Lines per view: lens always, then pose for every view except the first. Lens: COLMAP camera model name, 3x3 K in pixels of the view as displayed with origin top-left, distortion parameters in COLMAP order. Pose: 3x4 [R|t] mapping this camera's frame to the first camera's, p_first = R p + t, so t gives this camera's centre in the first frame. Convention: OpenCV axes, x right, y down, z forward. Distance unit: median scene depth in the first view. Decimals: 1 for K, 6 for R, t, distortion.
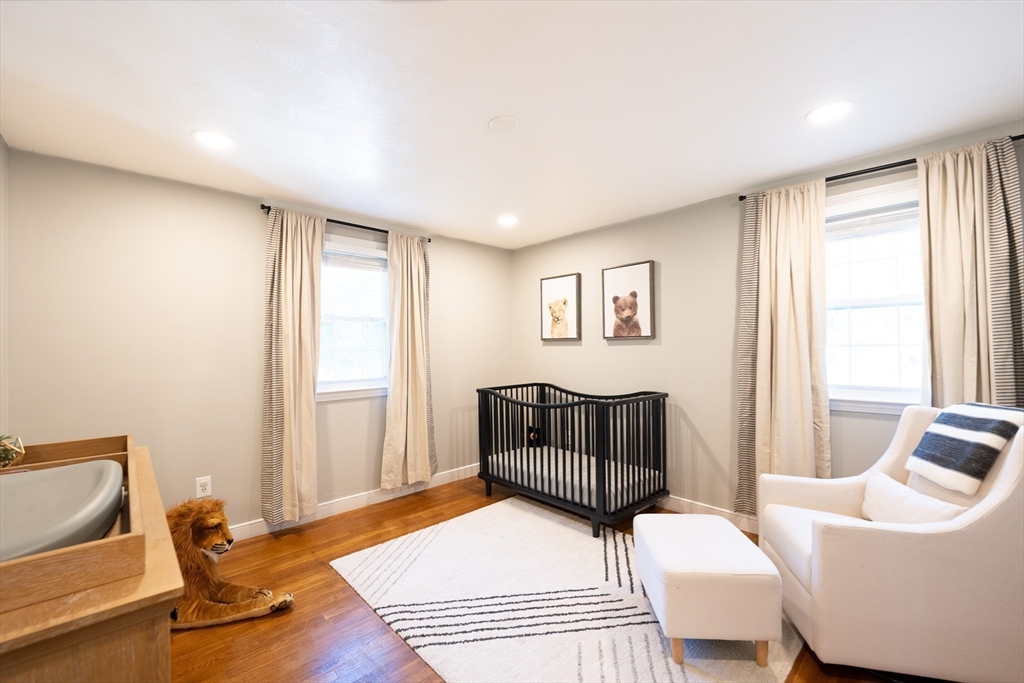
lens RADIAL K [[416.1, 0, 512.0], [0, 416.1, 341.5], [0, 0, 1]] dist [-0.001885, -0.000147]
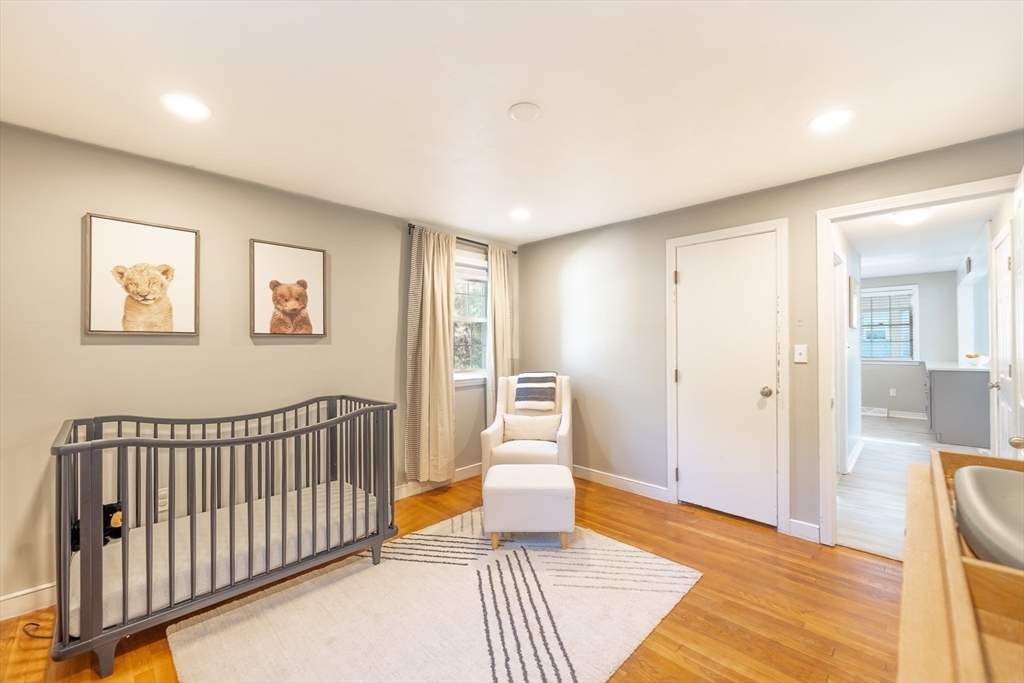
lens RADIAL K [[411.0, 0, 512.0], [0, 411.0, 341.5], [0, 0, 1]] dist [-0.002404, -0.000061]
pose [[-0.043954, 0.018063, 0.998870, -0.543679], [-0.005312, 0.999818, -0.018314, 0.015636], [-0.999019, -0.006111, -0.043850, 0.608330]]
